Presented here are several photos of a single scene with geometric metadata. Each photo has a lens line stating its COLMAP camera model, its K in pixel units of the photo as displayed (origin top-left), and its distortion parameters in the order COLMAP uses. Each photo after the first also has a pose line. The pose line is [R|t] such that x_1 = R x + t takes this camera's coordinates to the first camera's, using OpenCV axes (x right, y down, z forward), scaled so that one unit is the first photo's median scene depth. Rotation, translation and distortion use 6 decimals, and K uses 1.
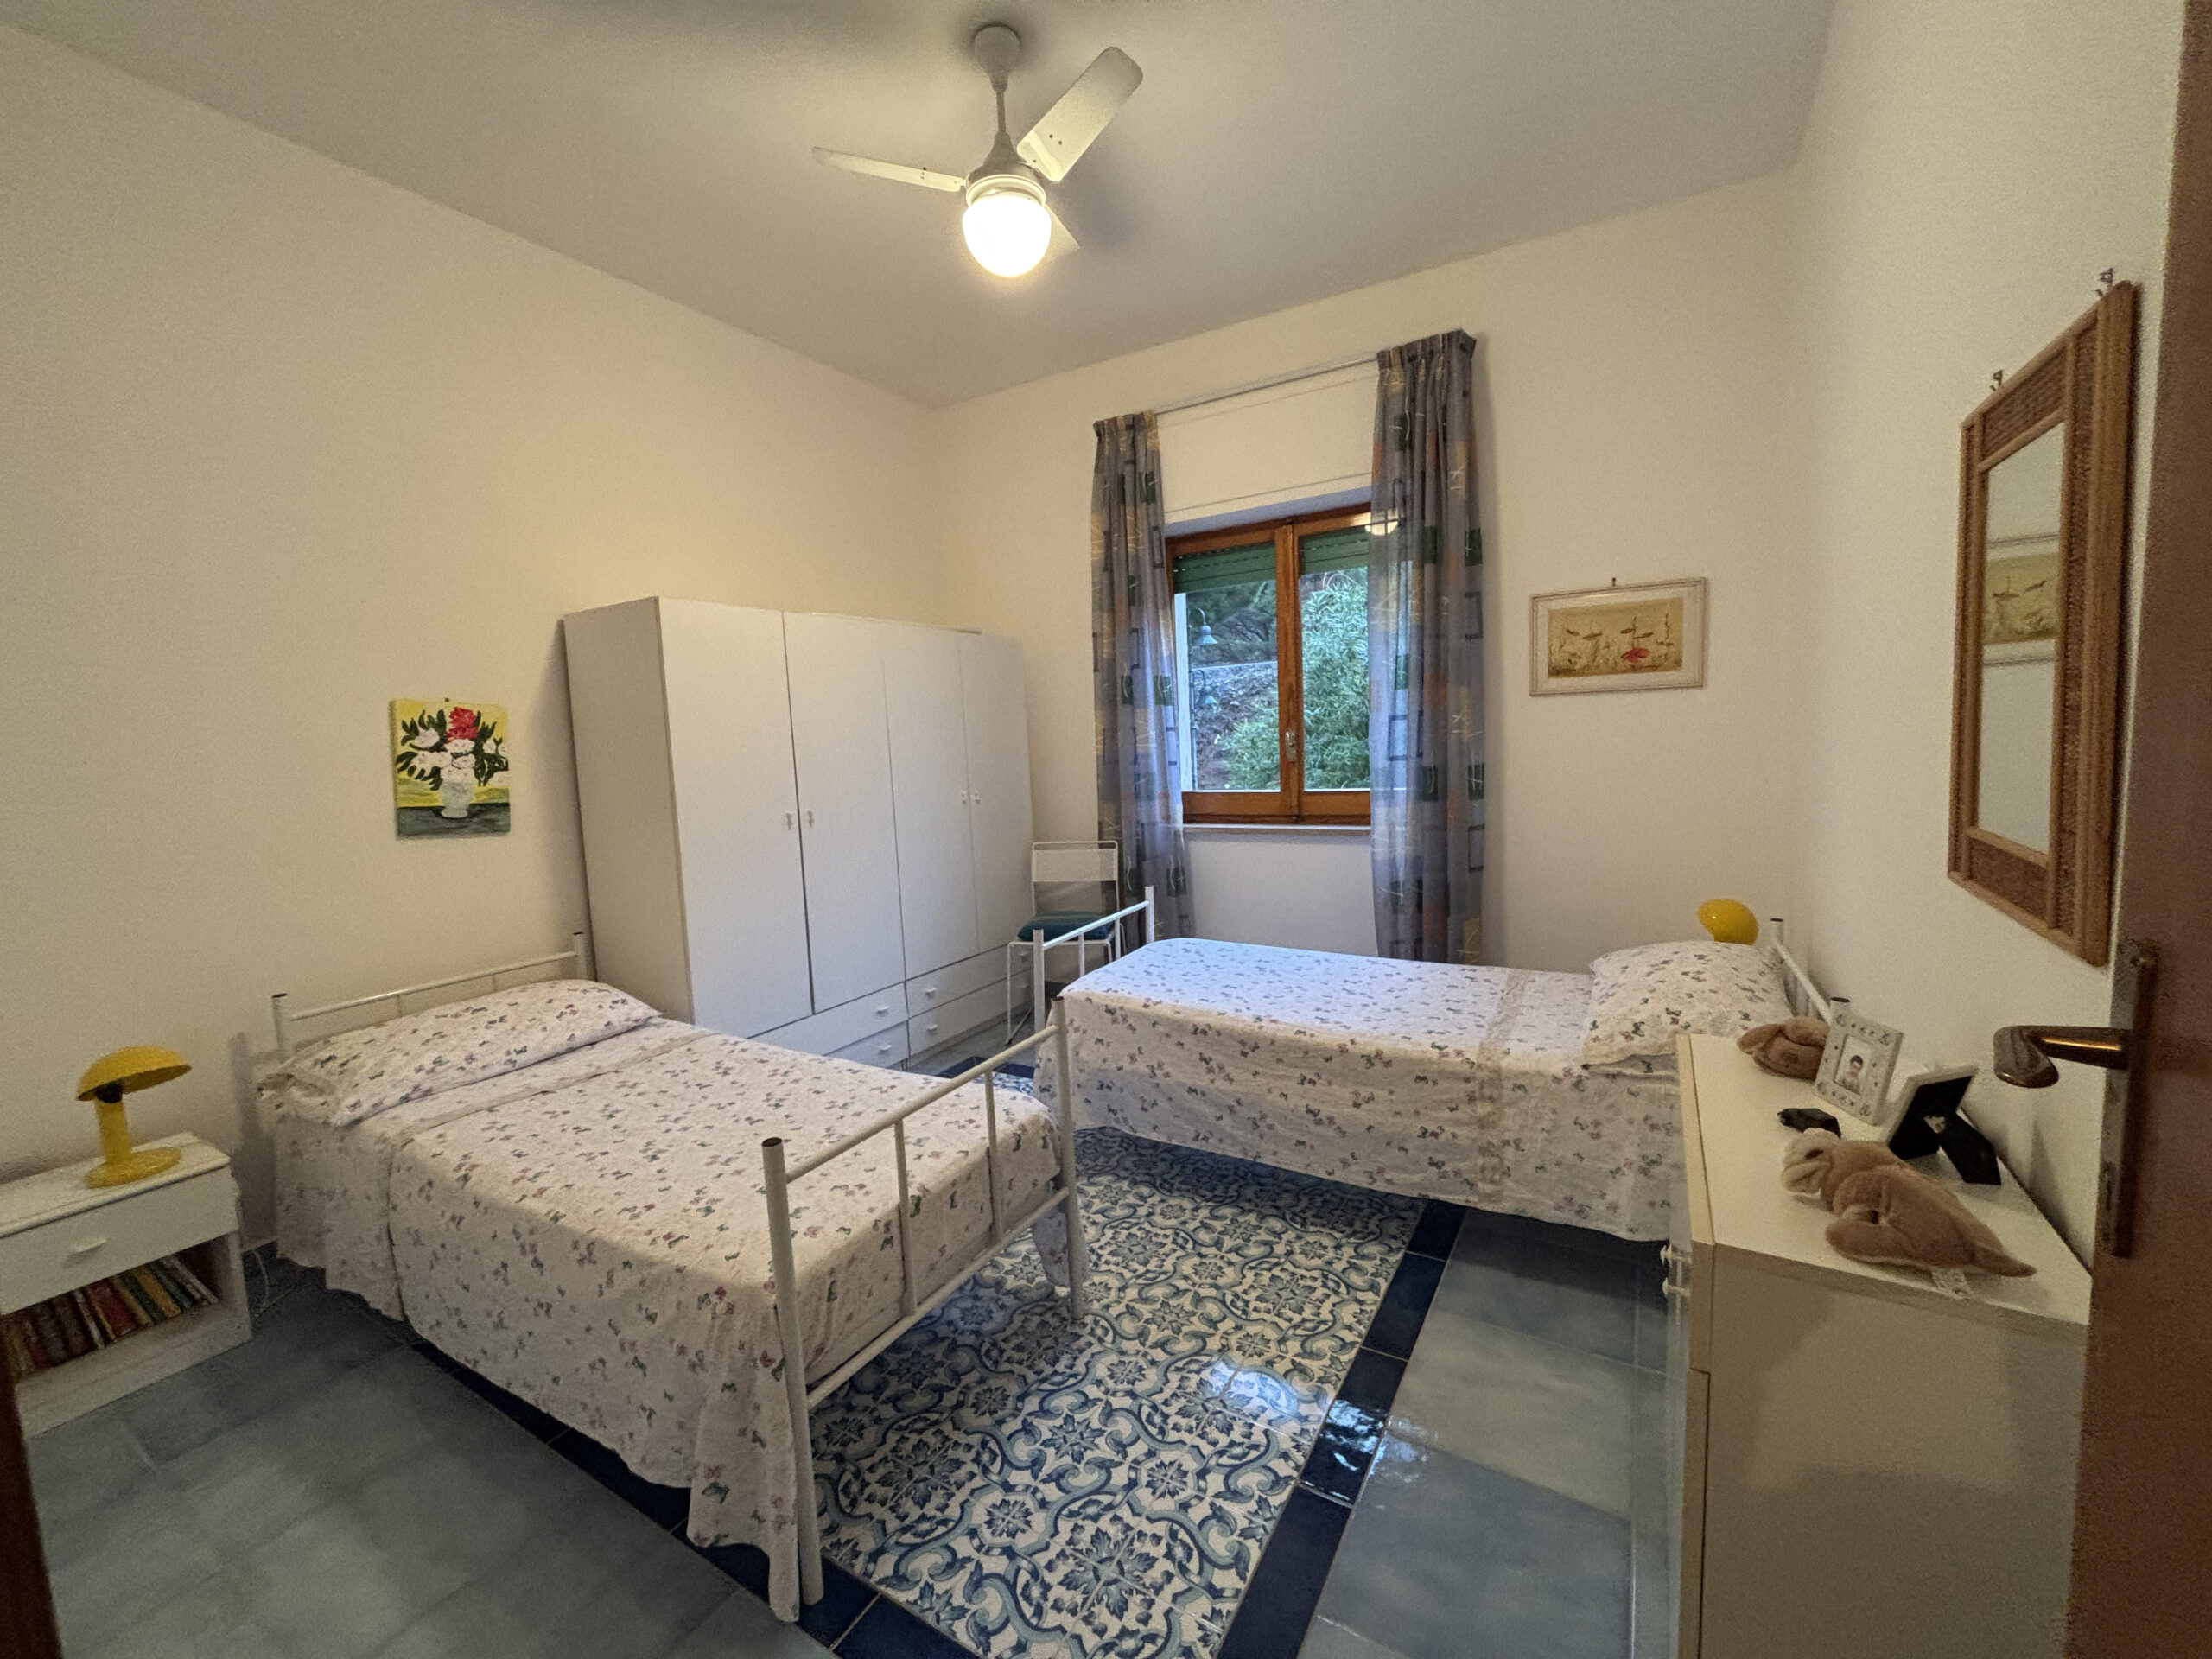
lens RADIAL K [[891.7, 0, 1109.5], [0, 891.7, 825.2], [0, 0, 1]] dist [-0.003109, 0.002518]
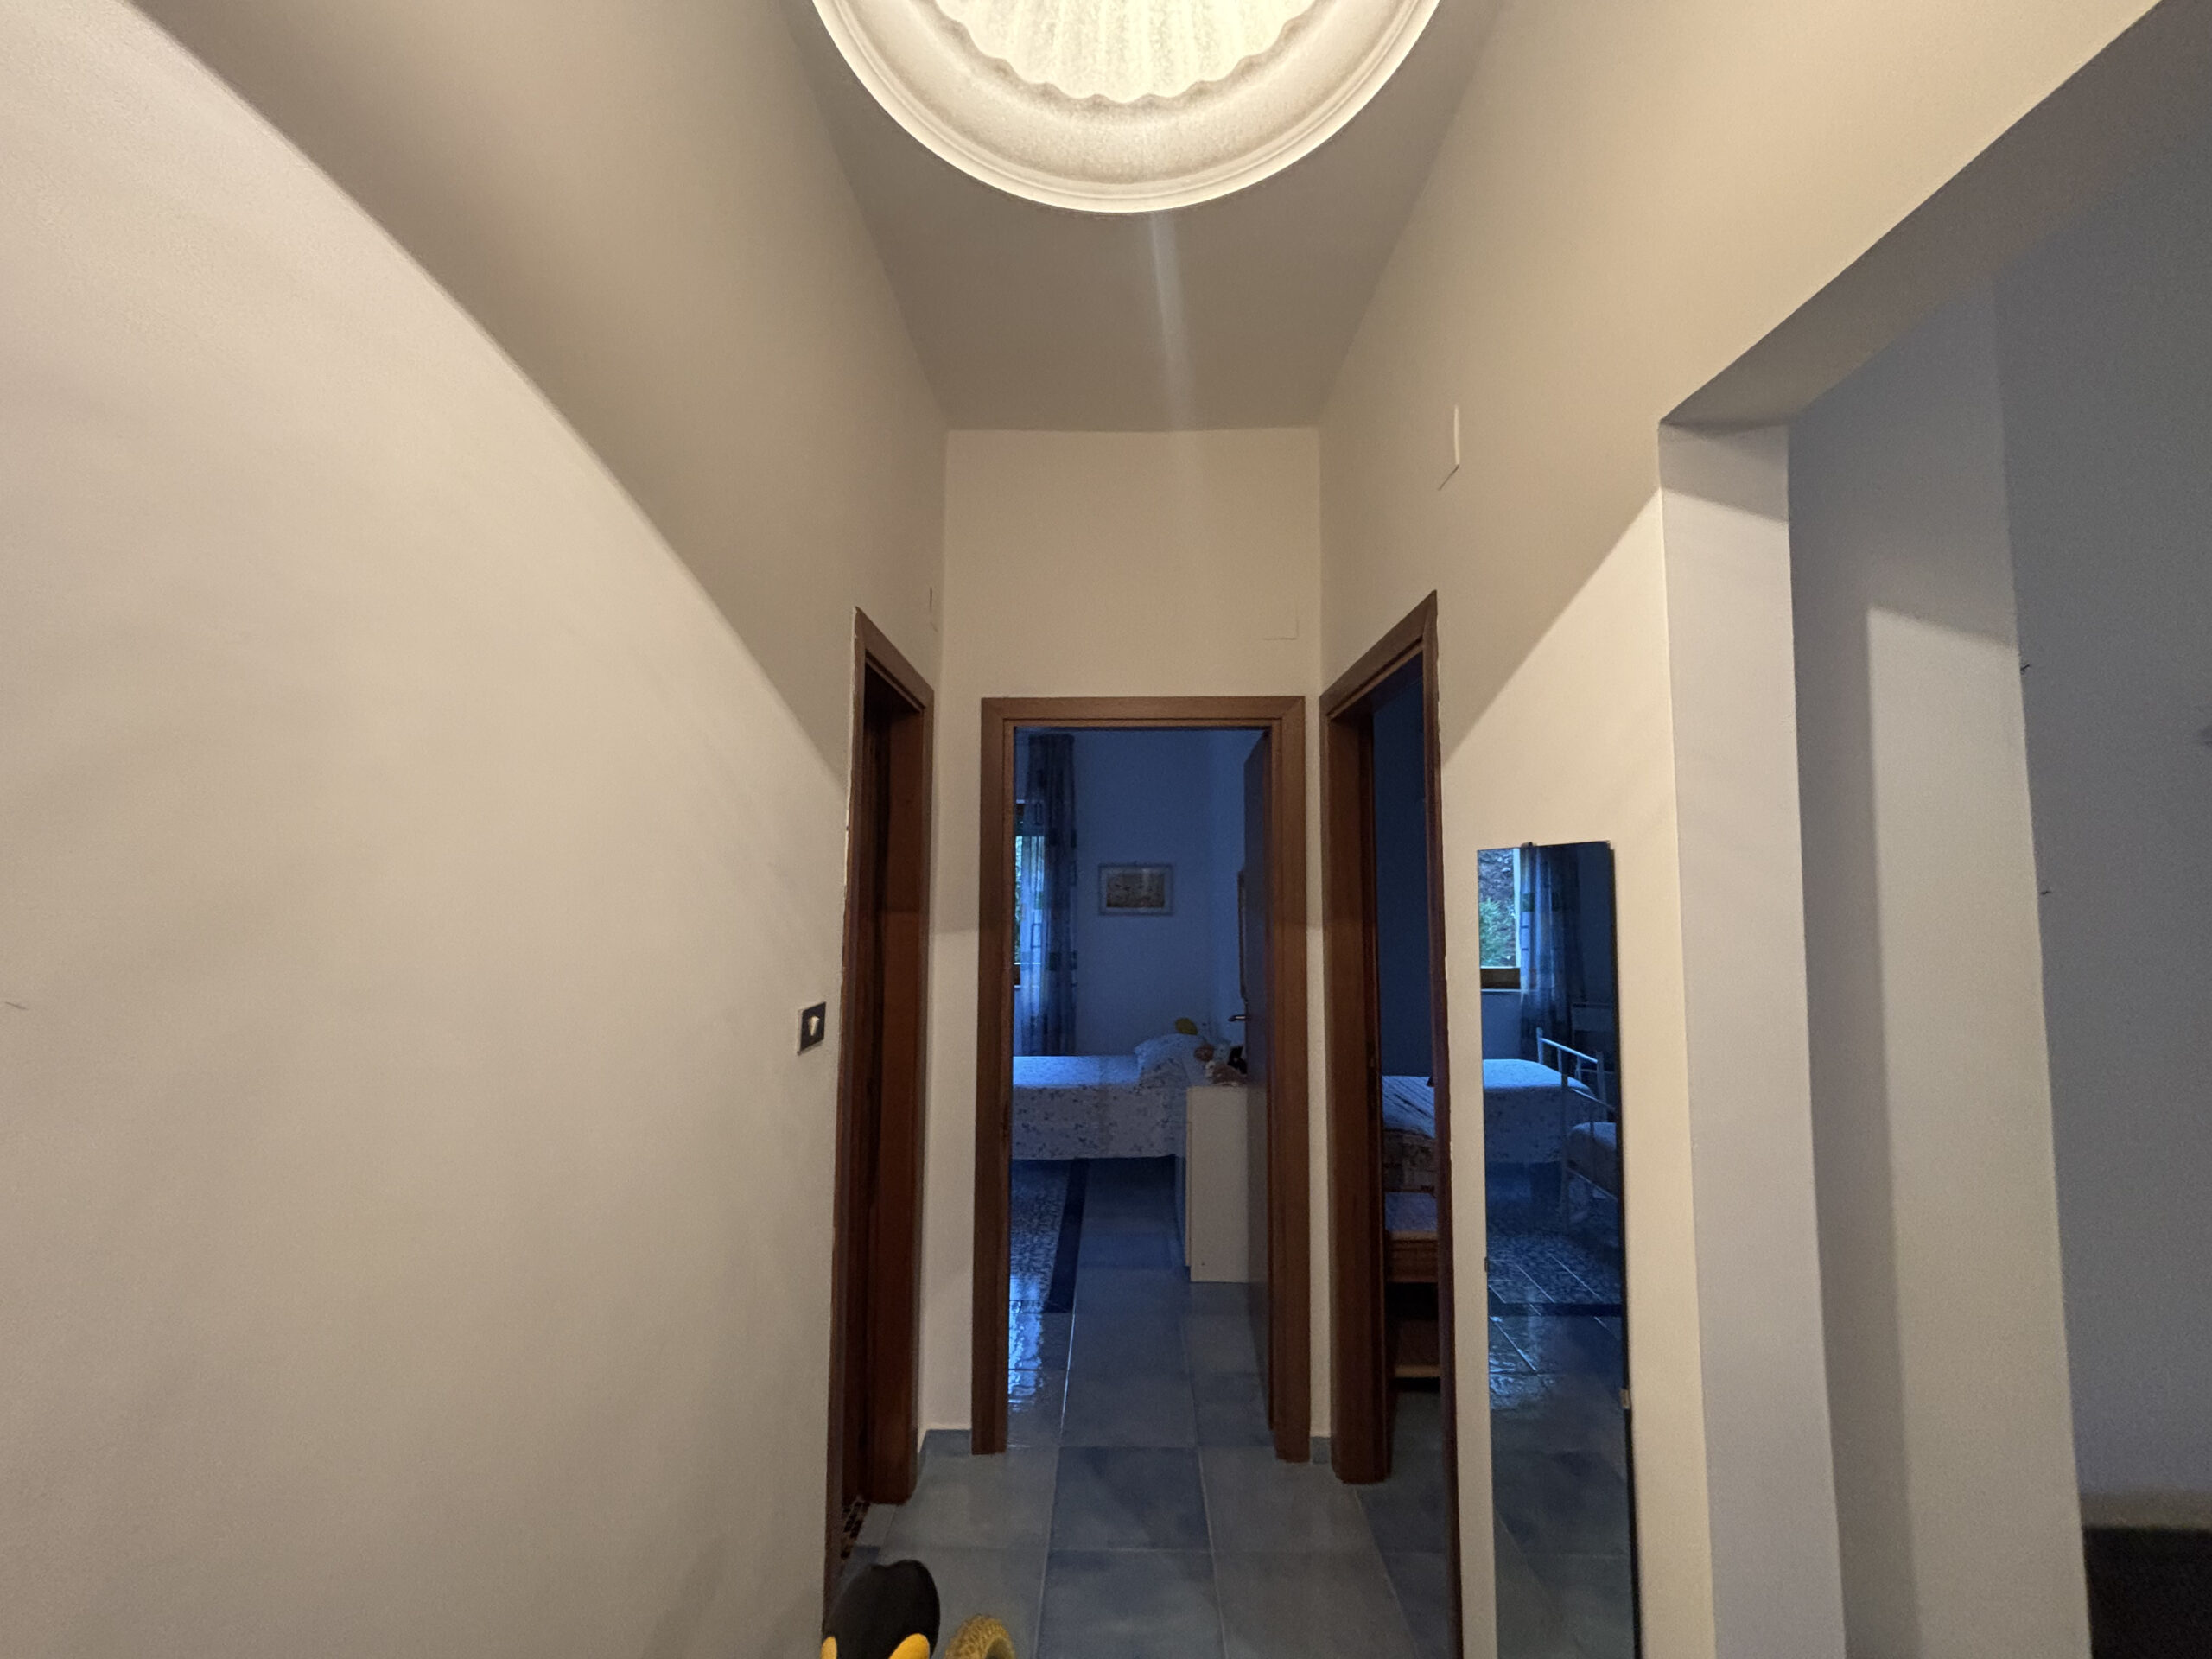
lens RADIAL K [[891.7, 0, 1109.5], [0, 891.7, 825.2], [0, 0, 1]] dist [-0.003109, 0.002518]
pose [[0.858842, 0.077925, 0.506279, -0.545547], [0.015569, 0.983933, -0.177855, 0.007027], [-0.512004, 0.160632, 0.843830, -0.737128]]
